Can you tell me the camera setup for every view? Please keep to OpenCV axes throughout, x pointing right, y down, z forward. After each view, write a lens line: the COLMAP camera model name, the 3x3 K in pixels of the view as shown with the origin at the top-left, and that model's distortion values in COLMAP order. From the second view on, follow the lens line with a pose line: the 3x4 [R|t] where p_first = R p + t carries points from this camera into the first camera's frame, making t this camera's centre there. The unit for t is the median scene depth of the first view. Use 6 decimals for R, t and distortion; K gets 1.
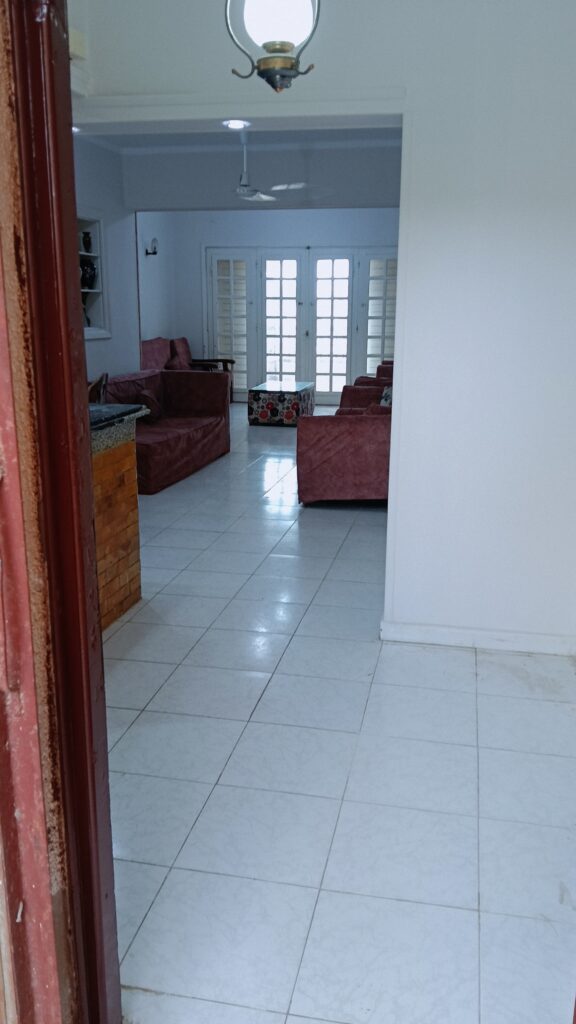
lens RADIAL K [[850.1, 0, 288.9], [0, 850.1, 510.5], [0, 0, 1]] dist [0.002041, 0.000501]
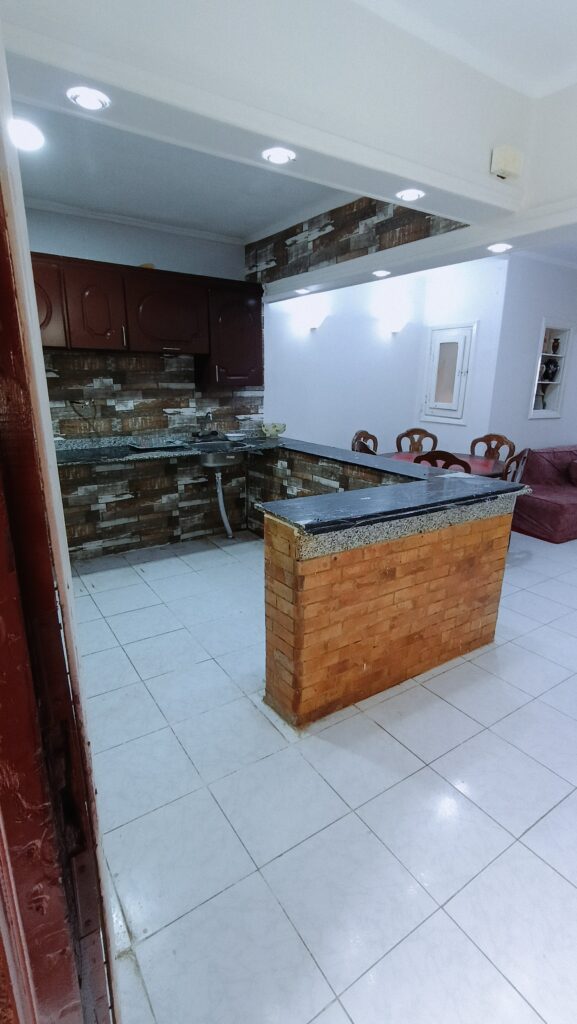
lens RADIAL K [[477.8, 0, 291.1], [0, 477.8, 520.0], [0, 0, 1]] dist [-0.001930, 0.000308]
pose [[0.714878, 0.195030, -0.671500, 0.045708], [-0.173509, 0.979758, 0.099843, -0.087448], [0.677380, 0.045135, 0.734247, 0.310870]]
